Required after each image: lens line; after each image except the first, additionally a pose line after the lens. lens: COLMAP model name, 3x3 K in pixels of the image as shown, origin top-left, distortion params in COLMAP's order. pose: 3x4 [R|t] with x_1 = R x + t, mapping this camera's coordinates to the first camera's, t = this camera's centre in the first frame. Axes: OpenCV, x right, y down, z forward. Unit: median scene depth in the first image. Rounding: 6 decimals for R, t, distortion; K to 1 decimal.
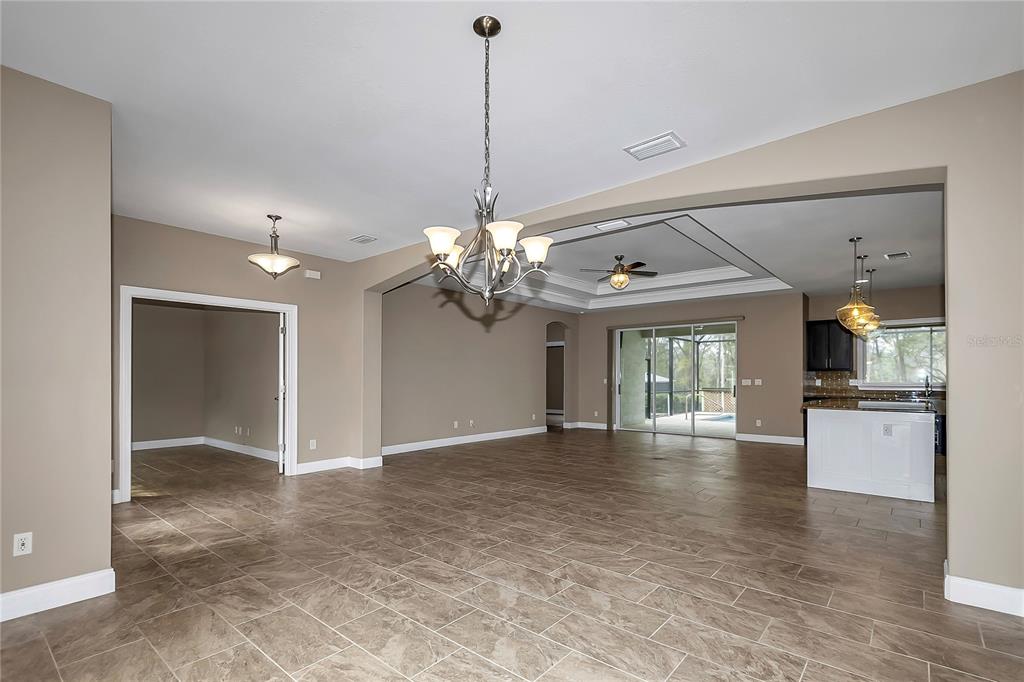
lens RADIAL K [[477.9, 0, 520.4], [0, 477.9, 377.9], [0, 0, 1]] dist [0.000505, -0.000121]
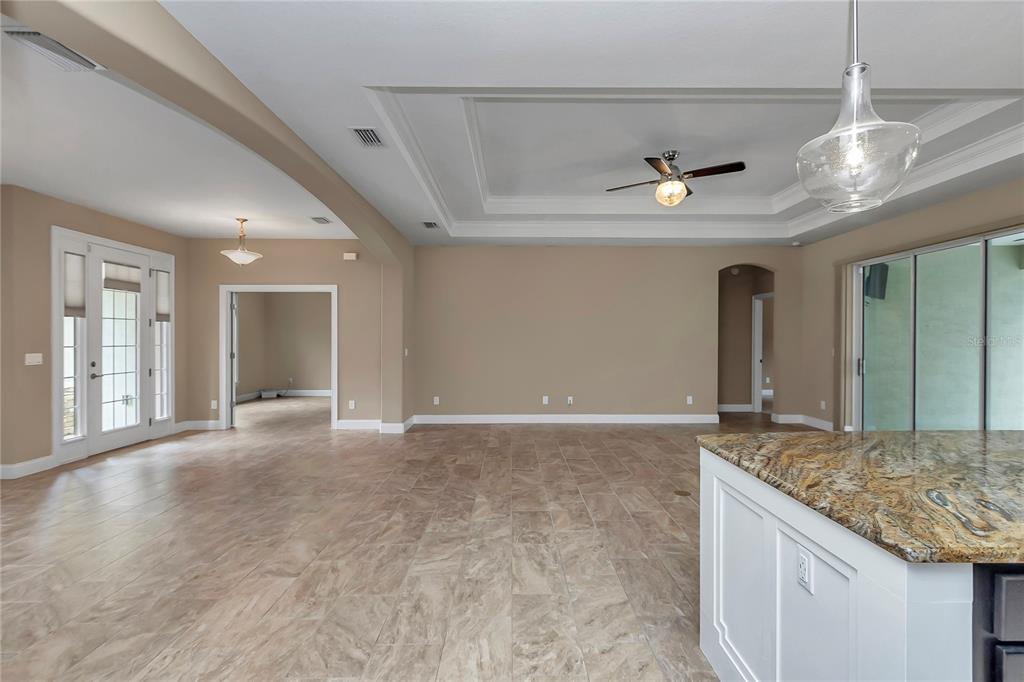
lens RADIAL K [[477.9, 0, 515.4], [0, 477.9, 341.6], [0, 0, 1]] dist [0.000505, -0.000121]
pose [[0.653317, 0.001046, -0.757084, 0.684617], [0.000999, 0.999997, 0.002243, -0.014883], [0.757084, -0.002222, 0.653314, 0.552284]]
